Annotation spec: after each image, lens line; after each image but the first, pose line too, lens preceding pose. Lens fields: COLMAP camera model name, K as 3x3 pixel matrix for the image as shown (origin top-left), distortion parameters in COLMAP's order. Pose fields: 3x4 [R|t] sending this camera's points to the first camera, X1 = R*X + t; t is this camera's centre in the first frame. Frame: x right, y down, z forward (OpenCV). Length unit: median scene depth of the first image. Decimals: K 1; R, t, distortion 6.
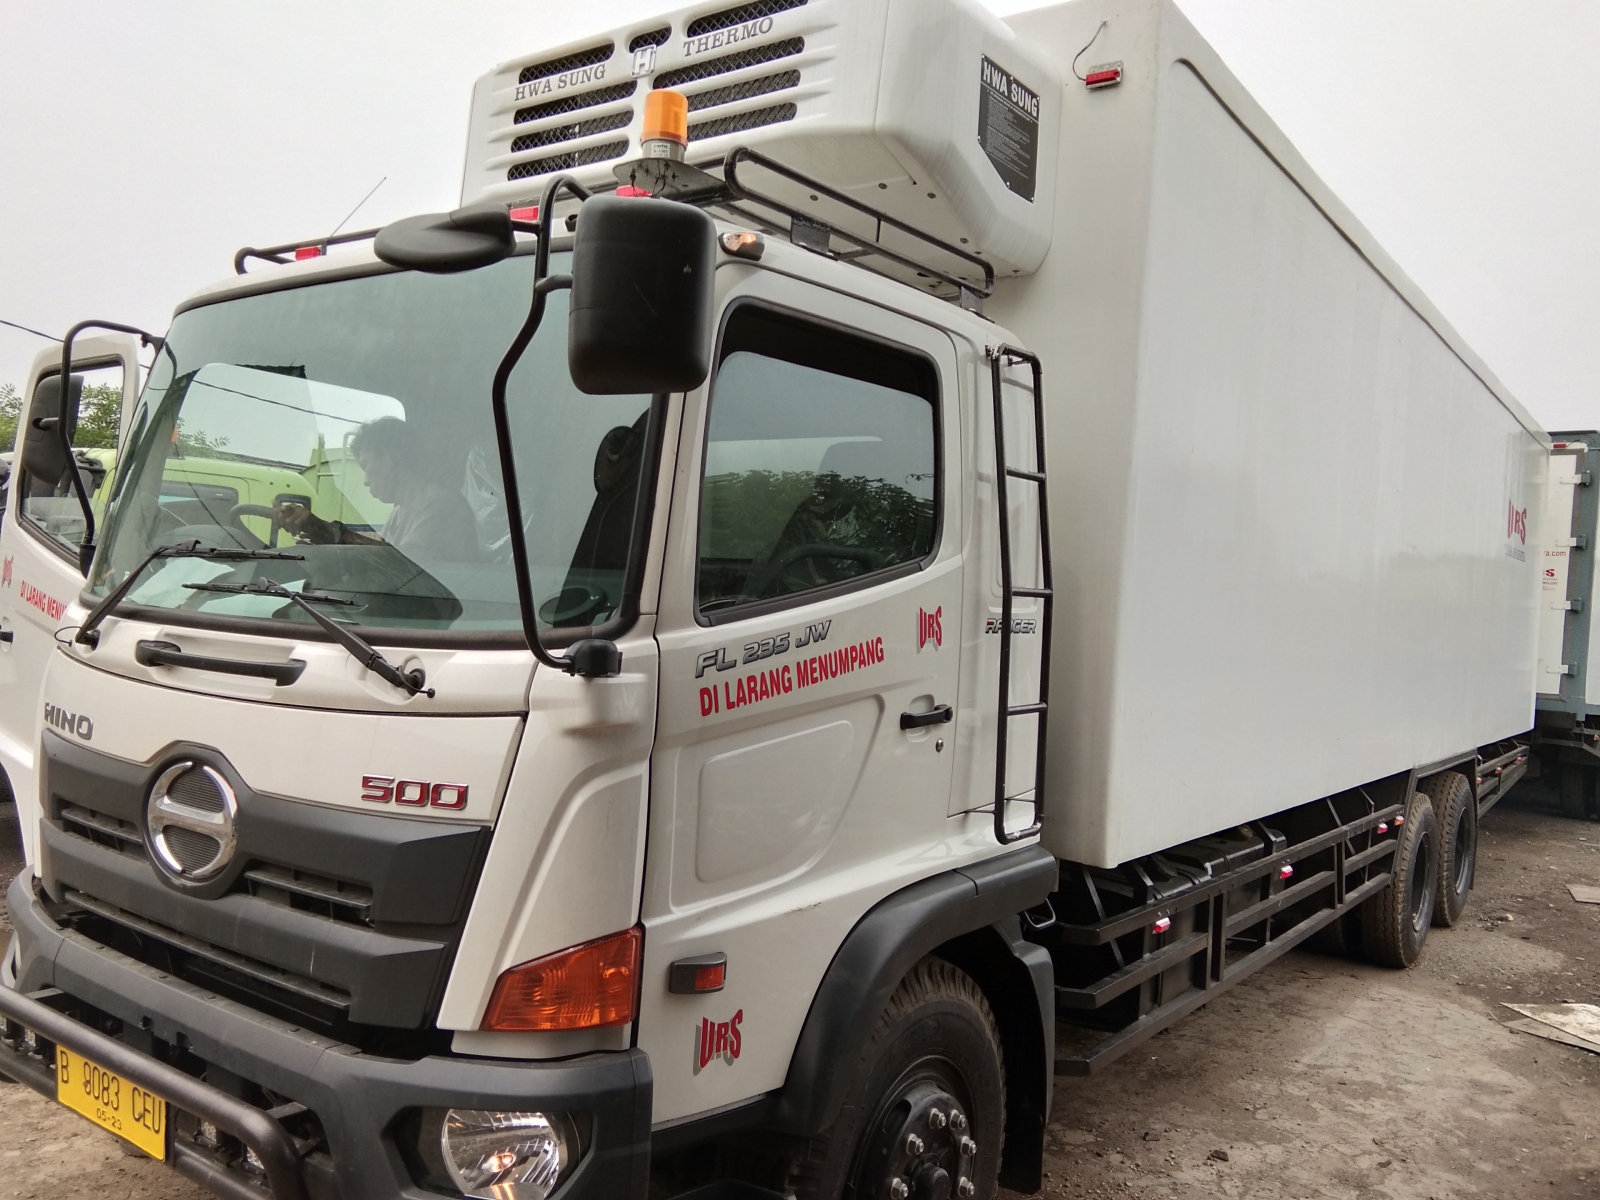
lens RADIAL K [[1250.2, 0, 800.1], [0, 1250.2, 544.8], [0, 0, 1]] dist [0.099785, -0.123723]
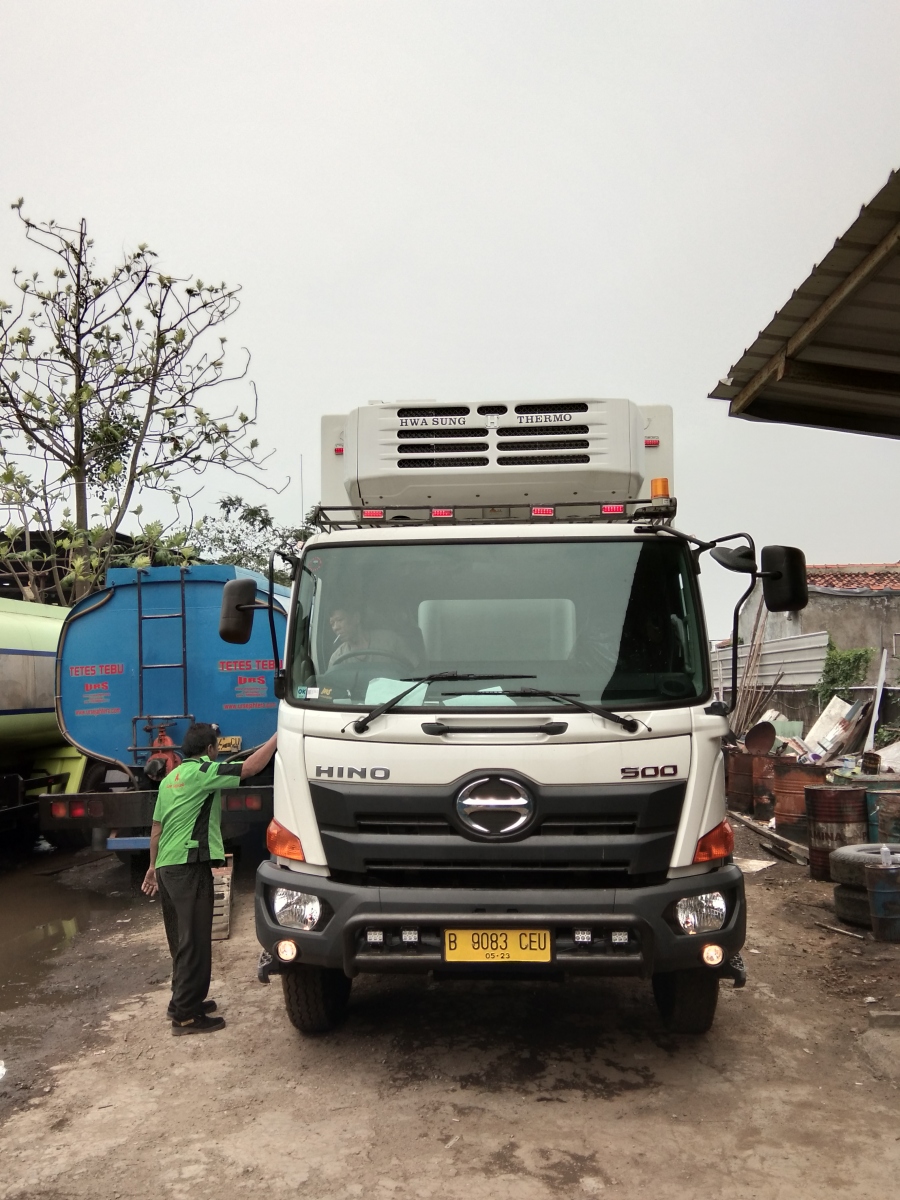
lens RADIAL K [[937.6, 0, 447.2], [0, 937.6, 574.9], [0, 0, 1]] dist [0.099785, -0.123723]
pose [[0.838913, 0.003448, 0.544254, -1.294806], [0.035448, 0.997511, -0.060960, -0.064107], [-0.543109, 0.070433, 0.836703, -0.251035]]
